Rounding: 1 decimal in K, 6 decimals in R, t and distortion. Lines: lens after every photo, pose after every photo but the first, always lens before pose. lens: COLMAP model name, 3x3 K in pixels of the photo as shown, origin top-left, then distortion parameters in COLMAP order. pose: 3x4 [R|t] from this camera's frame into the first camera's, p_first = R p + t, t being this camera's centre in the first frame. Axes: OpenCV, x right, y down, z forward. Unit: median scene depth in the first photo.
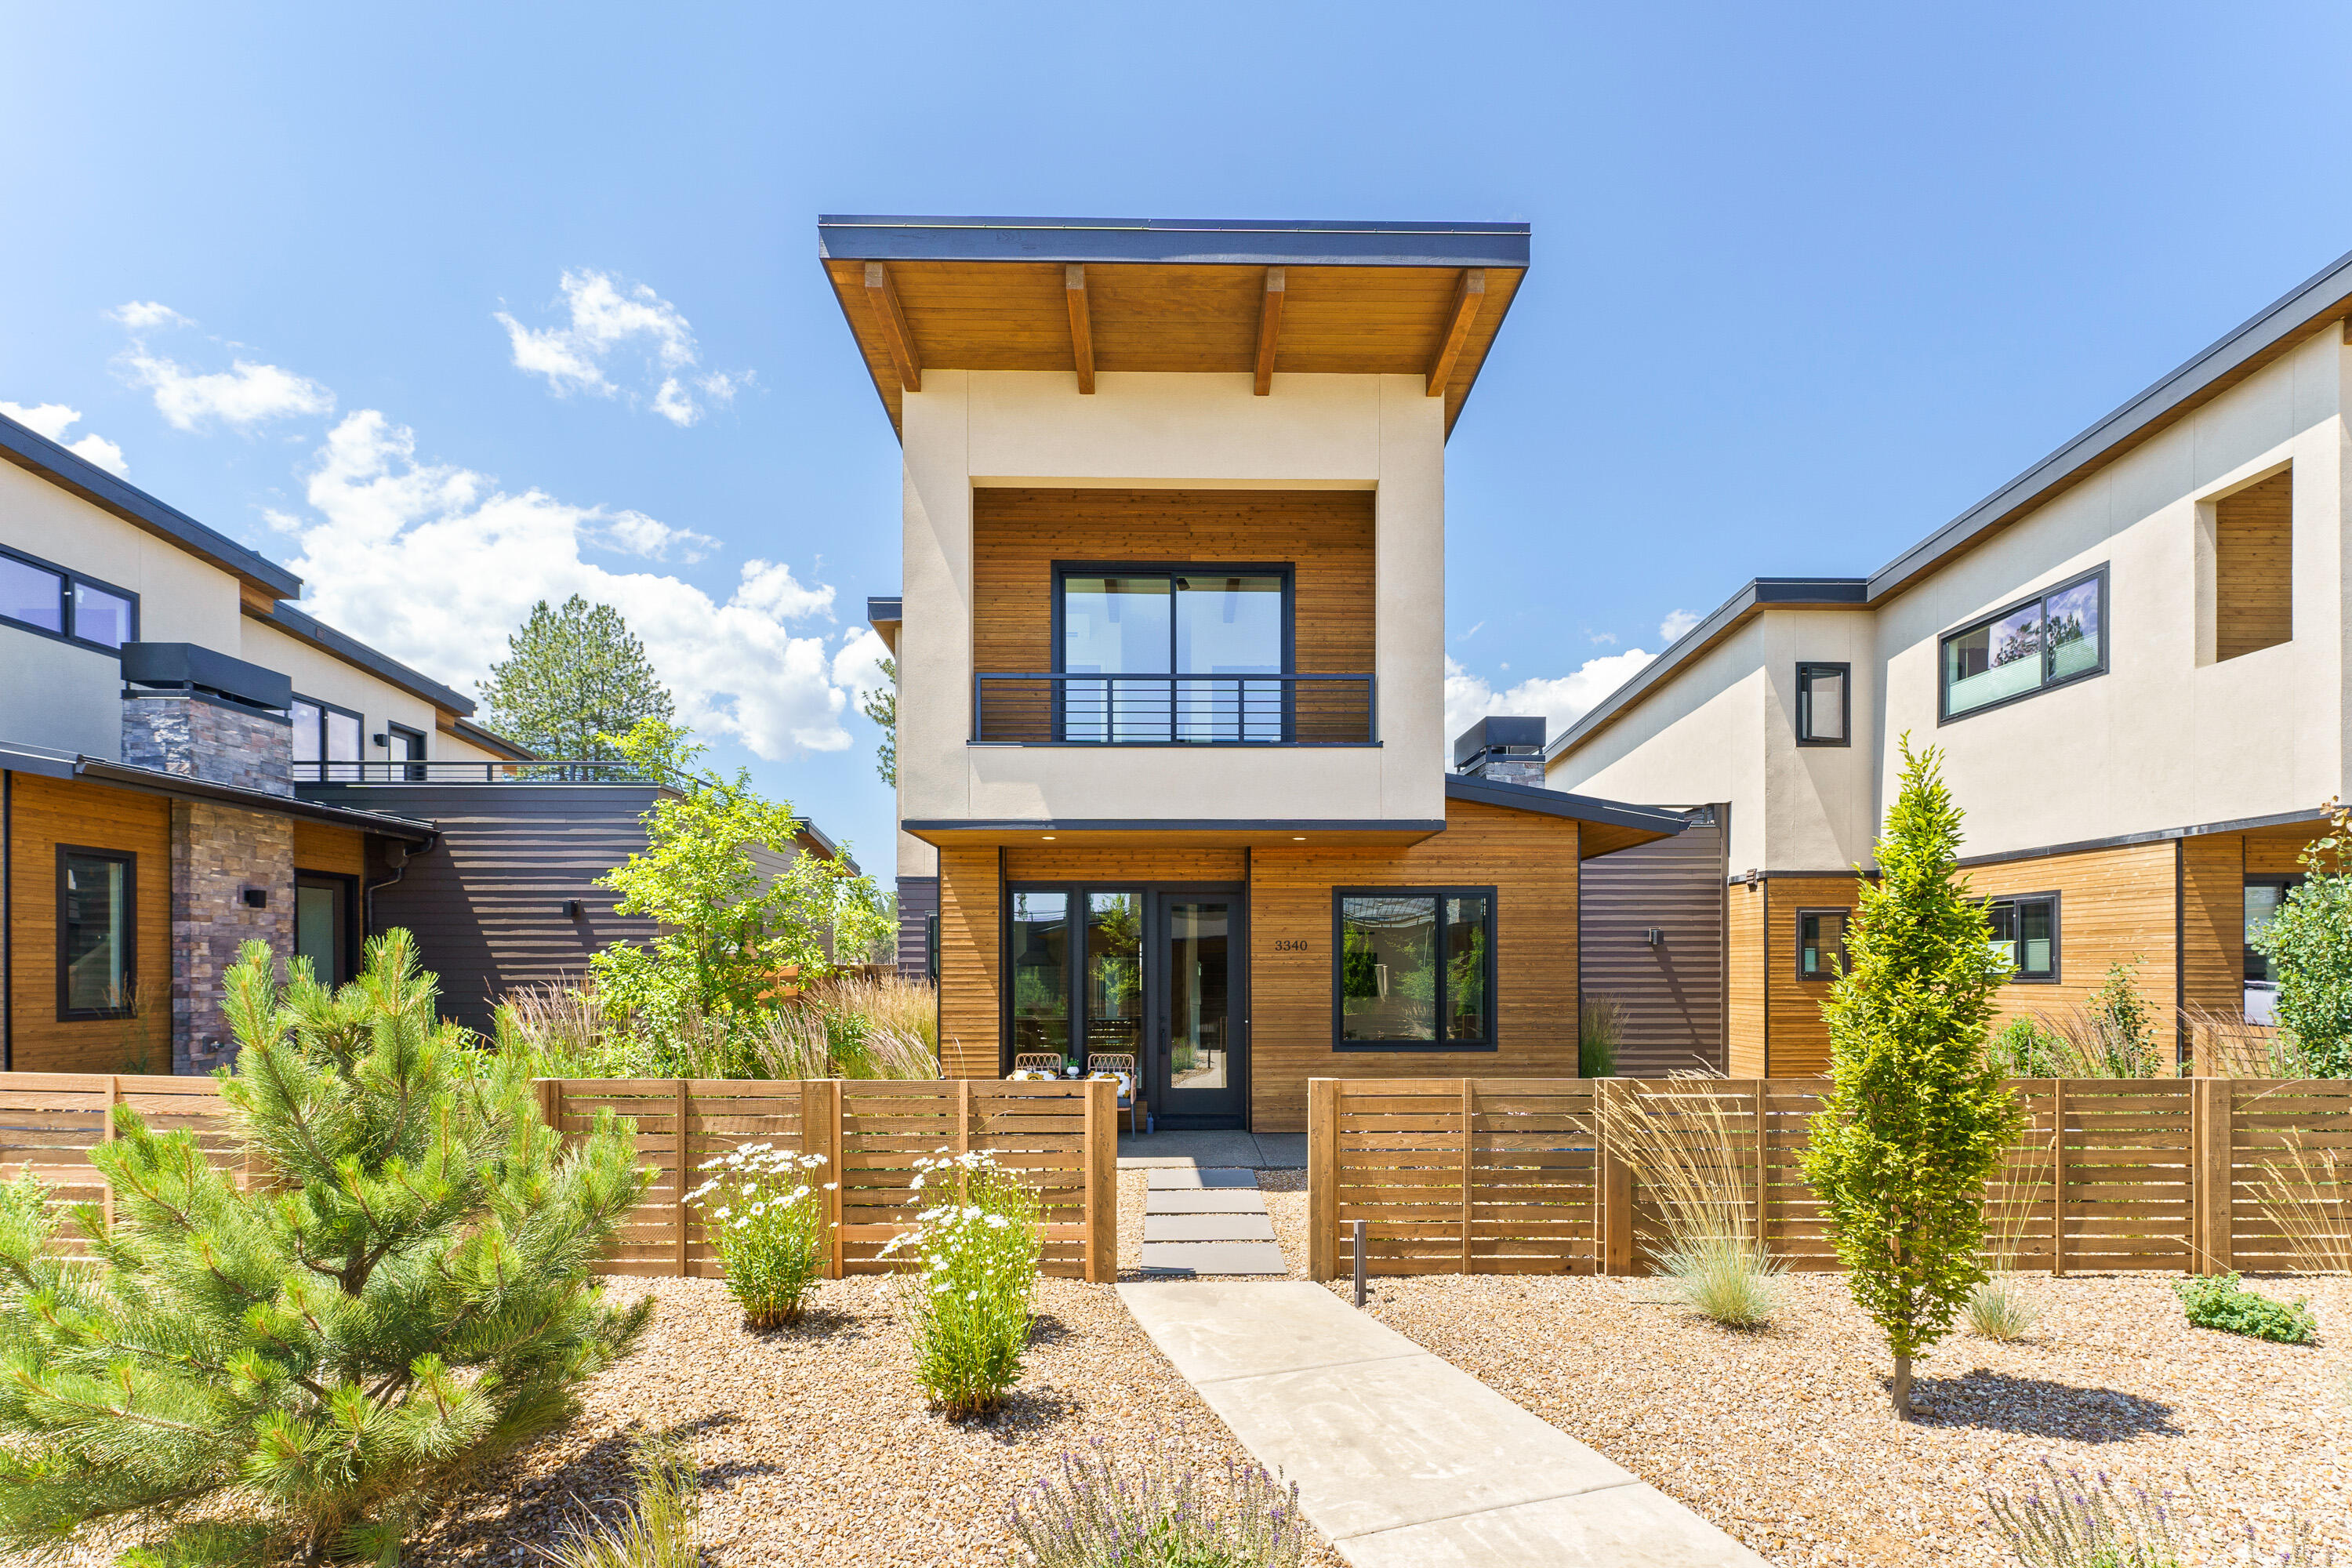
lens RADIAL K [[965.7, 0, 1181.8], [0, 965.7, 983.2], [0, 0, 1]] dist [0.003919, -0.000809]
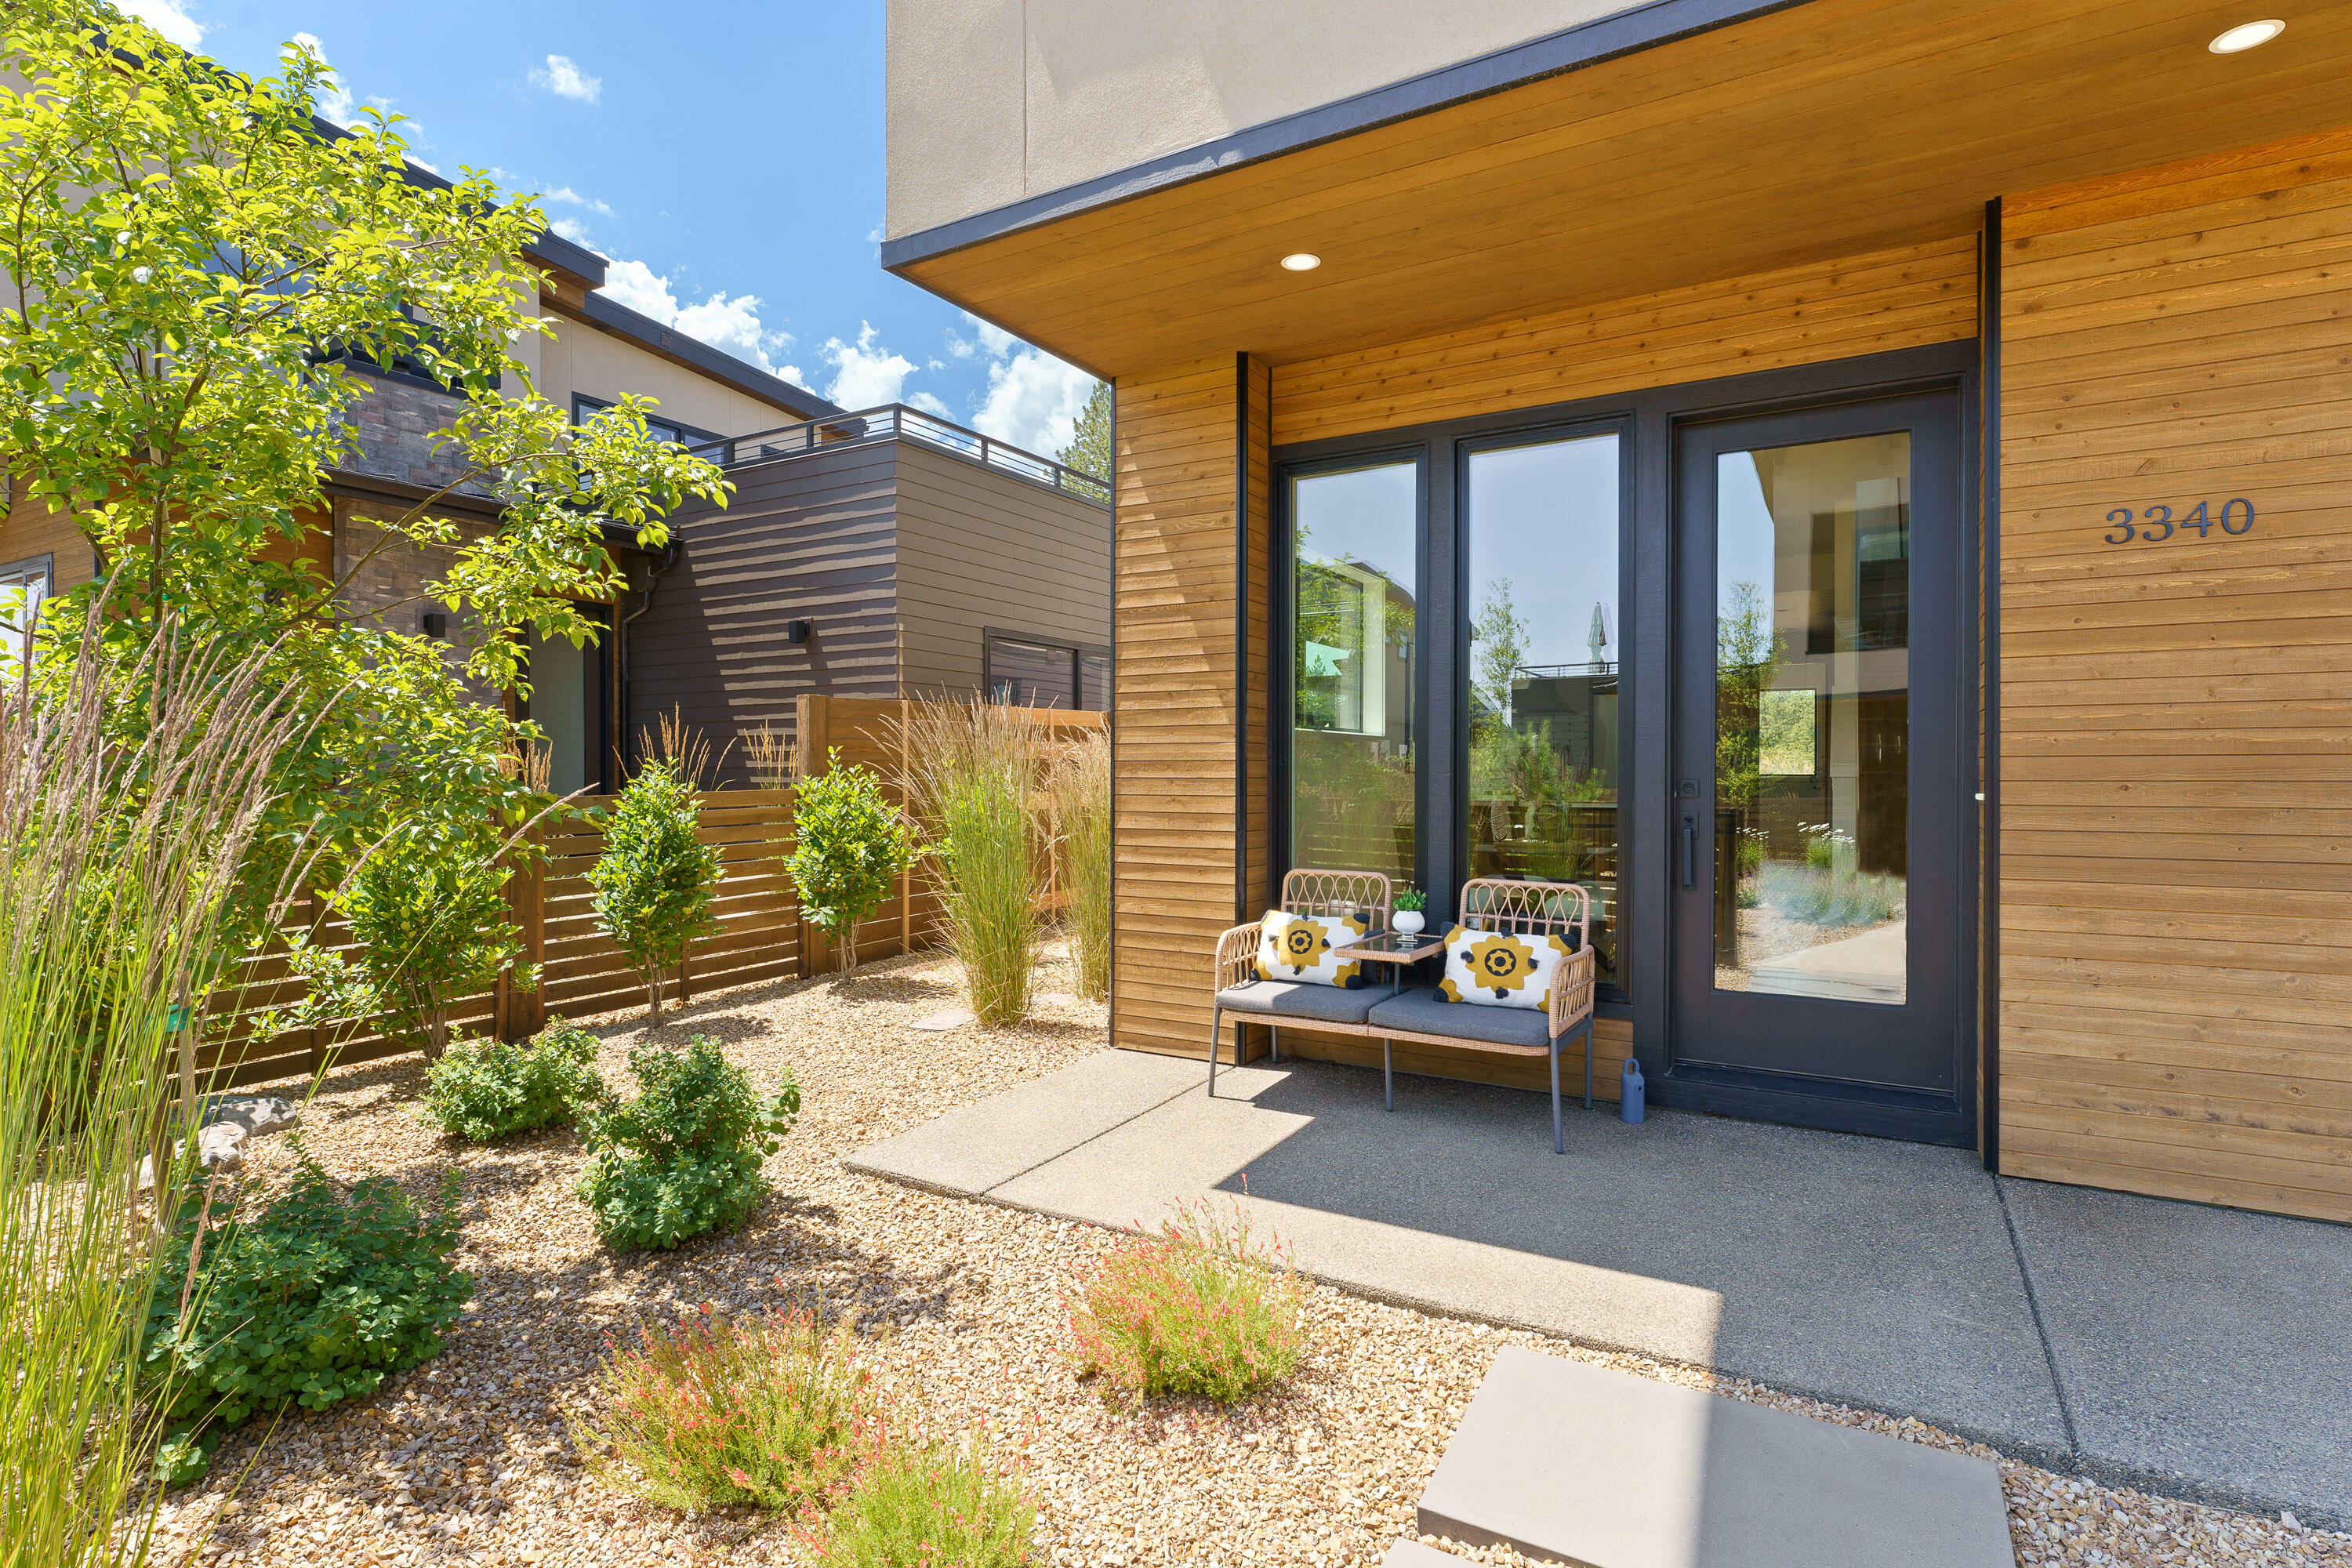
lens RADIAL K [[1122.8, 0, 1199.3], [0, 1122.8, 779.4], [0, 0, 1]] dist [-0.000038, 0.000557]
pose [[0.853123, 0.003783, -0.521697, 0.041992], [-0.005428, 0.999984, -0.001626, 0.036035], [0.521682, 0.004219, 0.853130, 0.573313]]
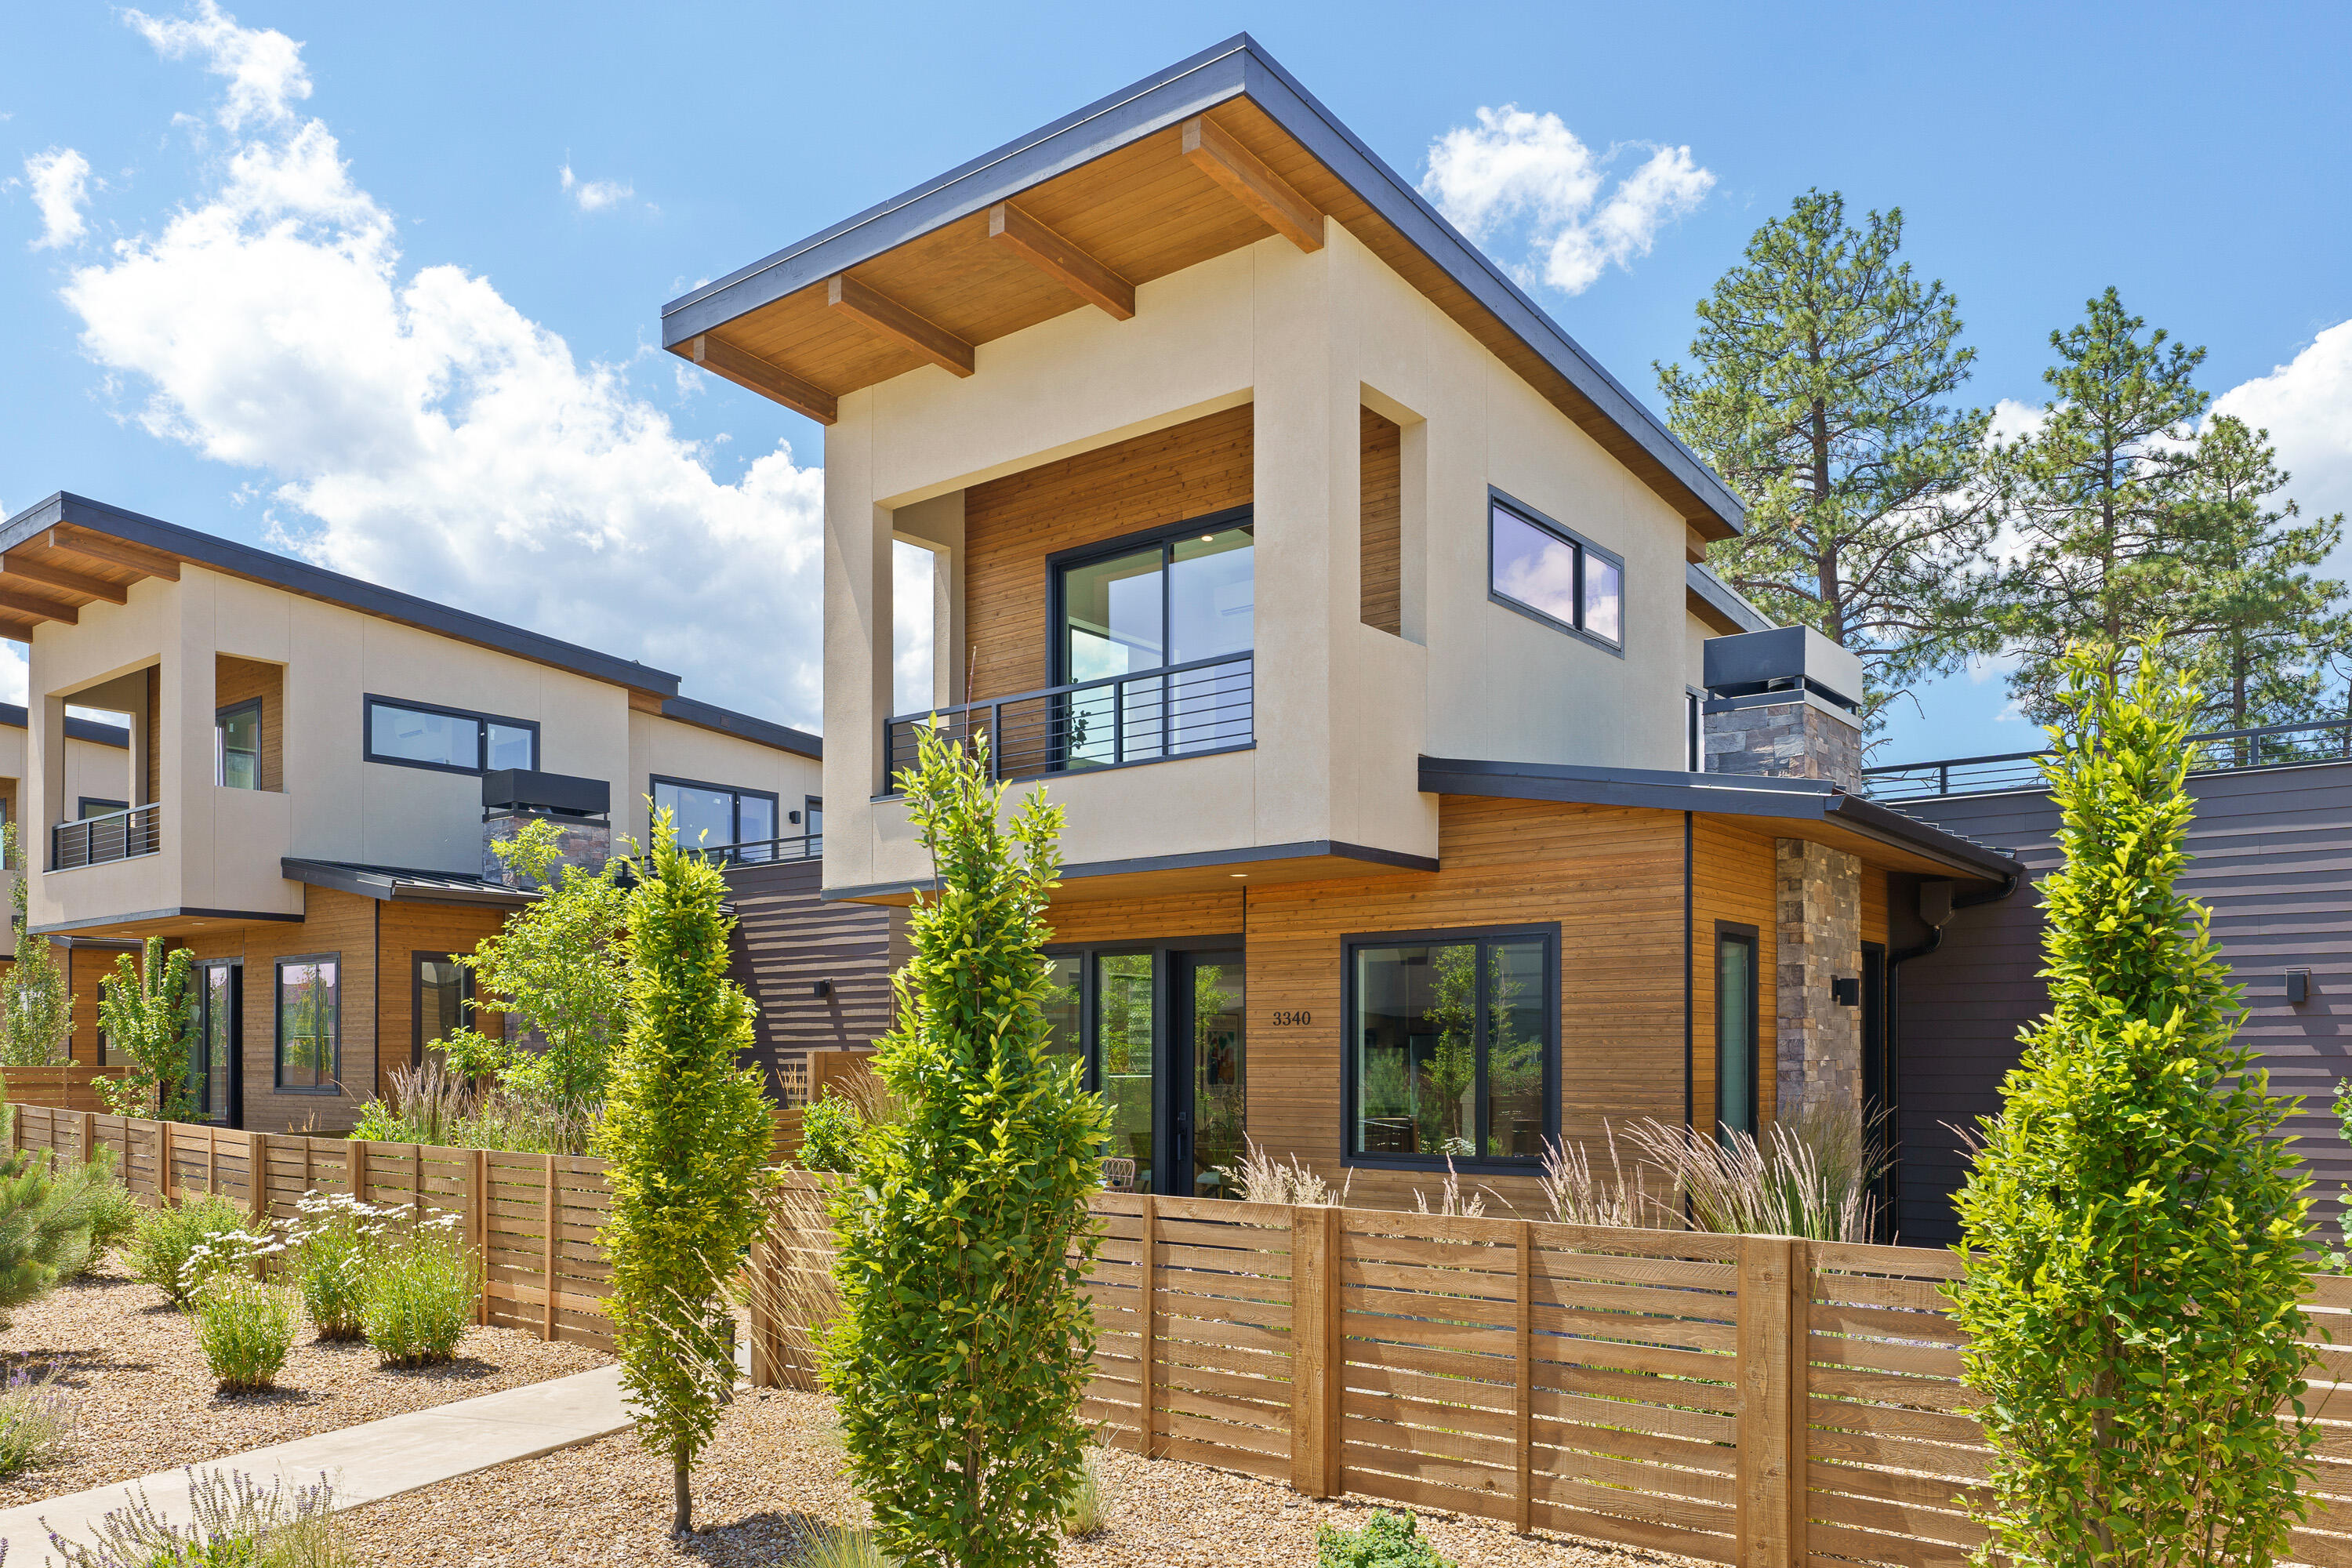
lens RADIAL K [[1587.4, 0, 1288.7], [0, 1587.4, 1065.4], [0, 0, 1]] dist [-0.000141, 0.003271]
pose [[0.801087, 0.003745, -0.598536, 0.812954], [-0.008913, 0.999944, -0.005673, 0.002804], [0.598481, 0.009879, 0.801076, 0.044604]]
